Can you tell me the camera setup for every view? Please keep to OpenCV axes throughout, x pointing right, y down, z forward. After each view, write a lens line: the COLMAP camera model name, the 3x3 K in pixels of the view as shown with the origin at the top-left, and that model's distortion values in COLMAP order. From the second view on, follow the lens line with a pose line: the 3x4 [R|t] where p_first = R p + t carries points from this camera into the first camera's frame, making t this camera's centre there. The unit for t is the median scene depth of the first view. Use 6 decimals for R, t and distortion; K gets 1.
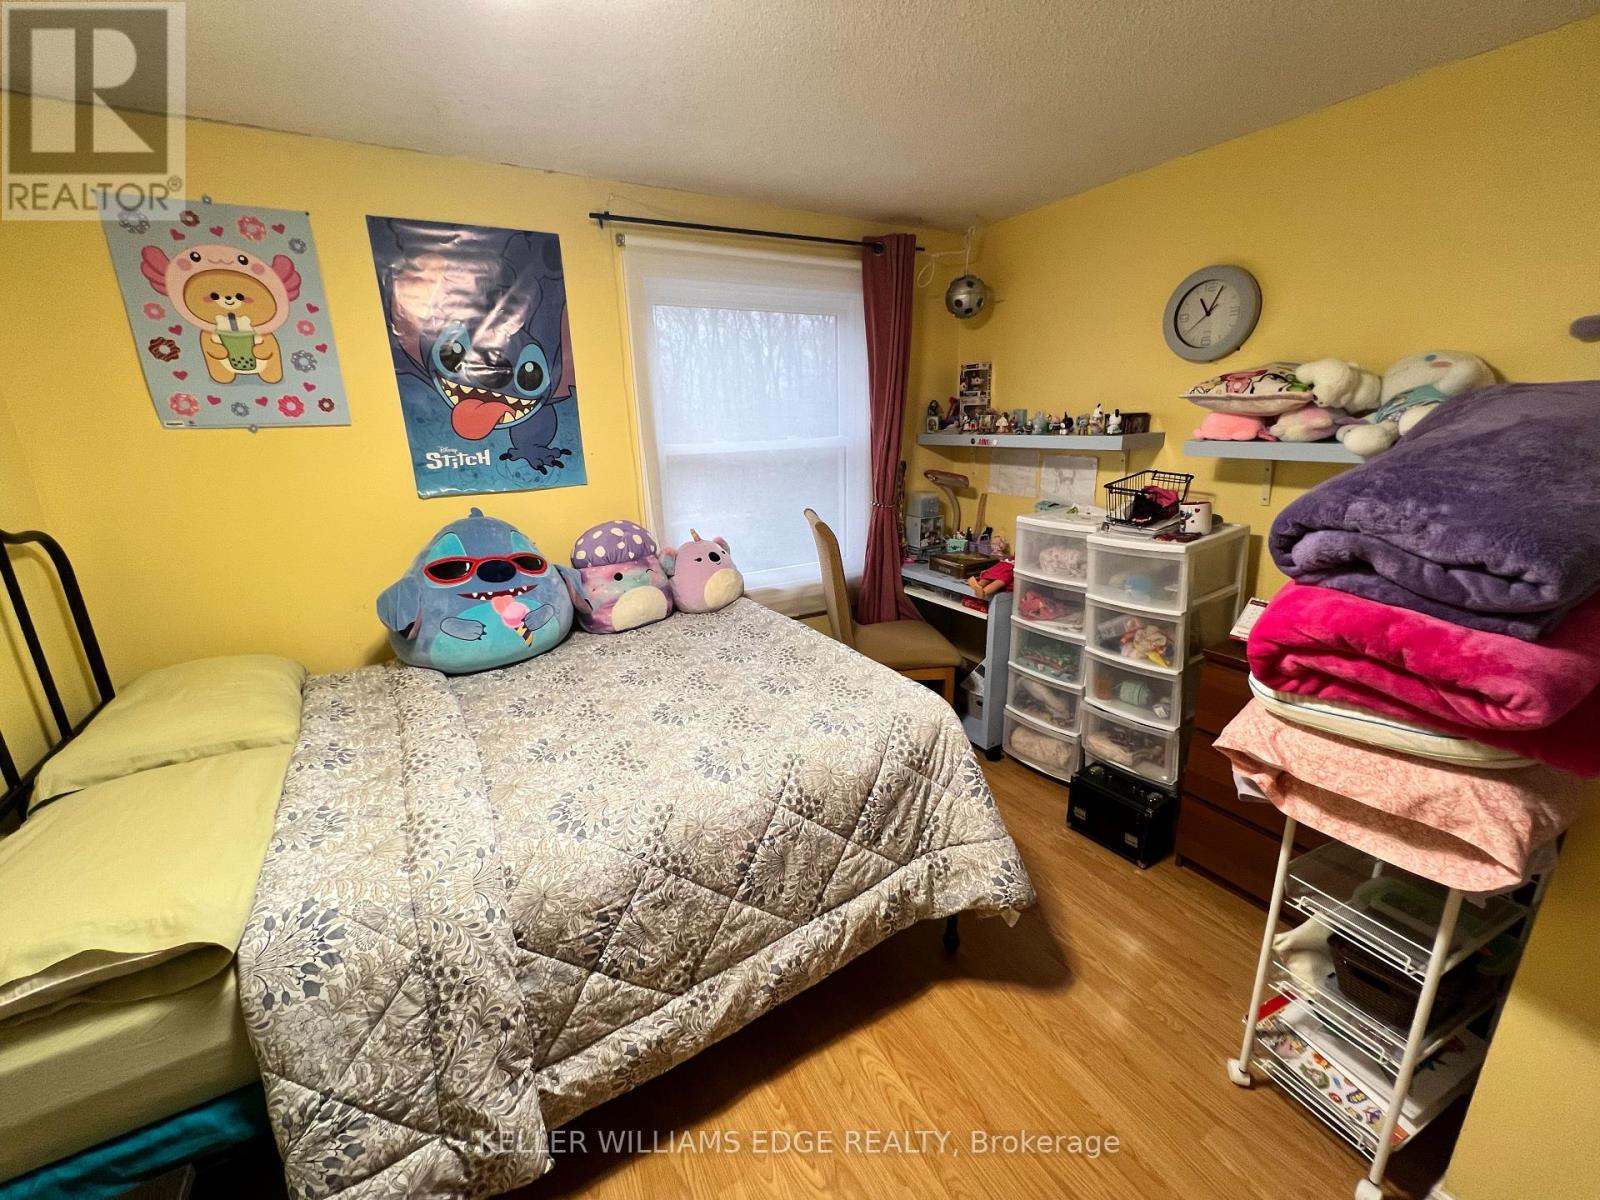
lens RADIAL K [[641.7, 0, 799.6], [0, 641.7, 594.5], [0, 0, 1]] dist [-0.003794, 0.000601]
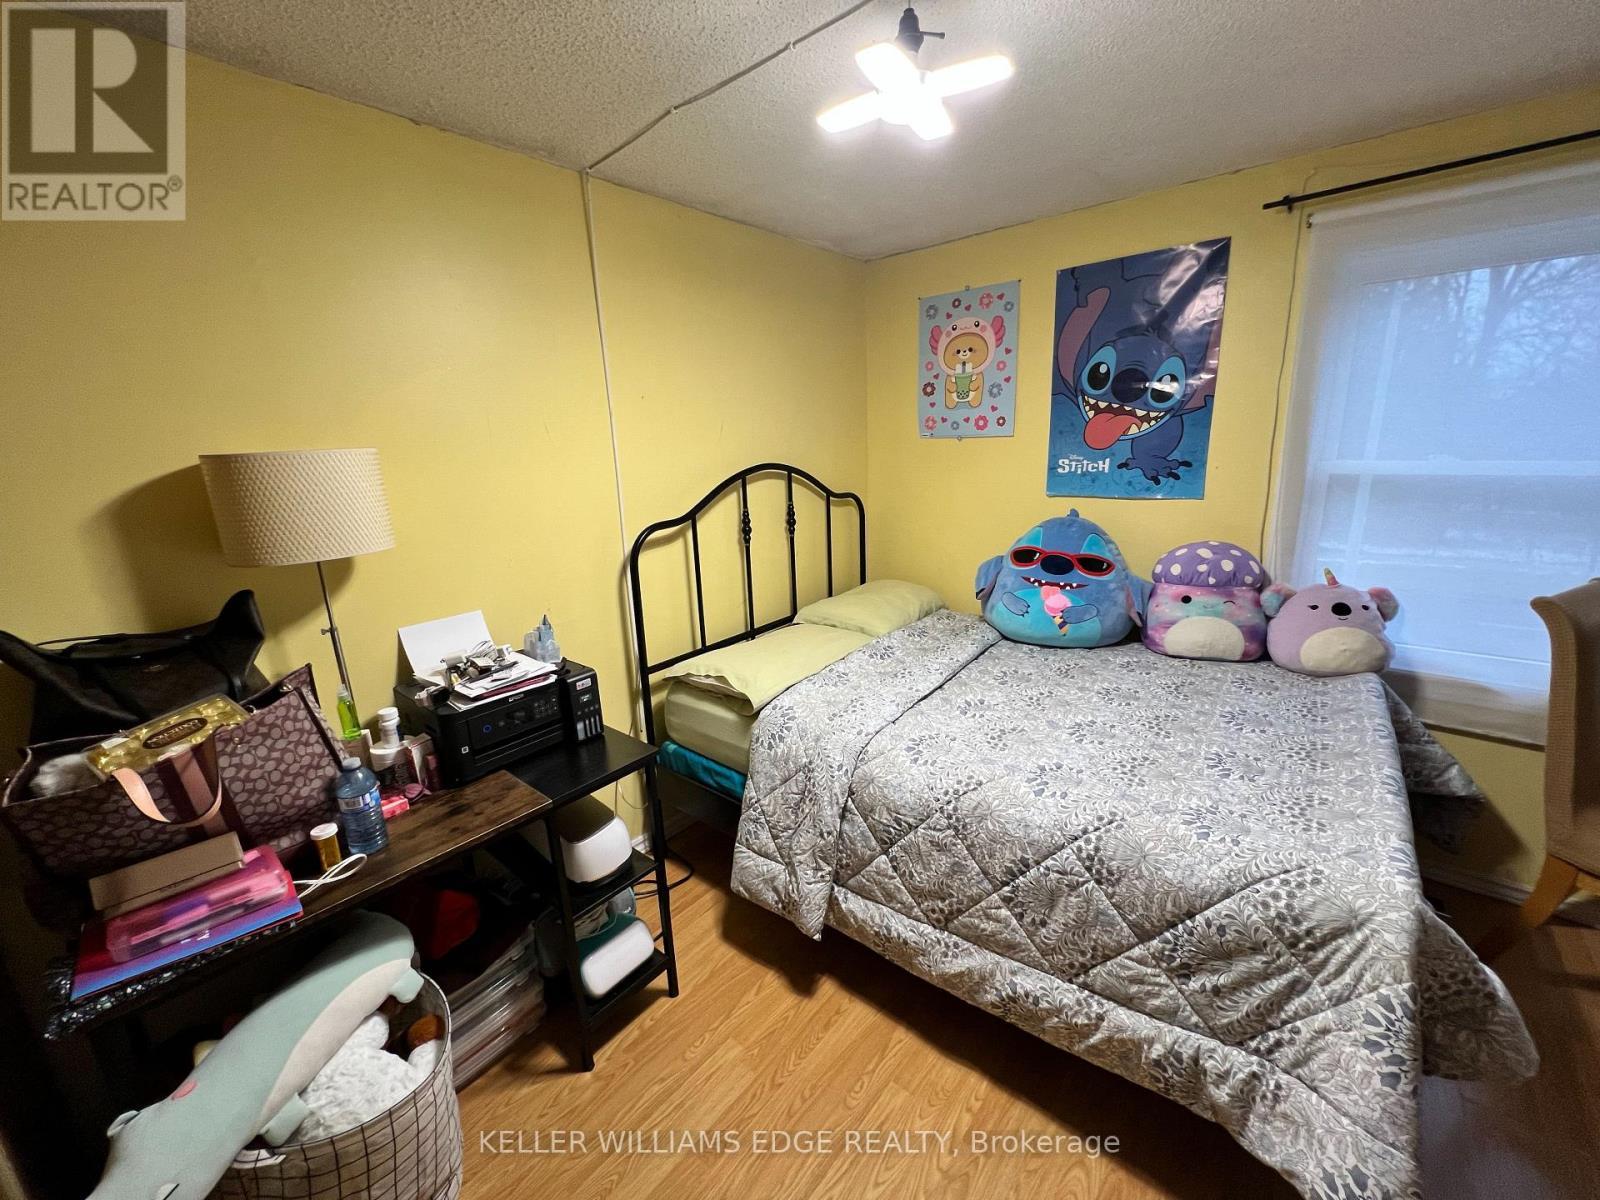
lens RADIAL K [[641.7, 0, 799.6], [0, 641.7, 594.5], [0, 0, 1]] dist [-0.003794, 0.000601]
pose [[0.337274, 0.238349, -0.910734, 0.553394], [-0.225190, 0.959759, 0.167784, -0.094440], [0.914076, 0.148499, 0.377376, 0.188457]]
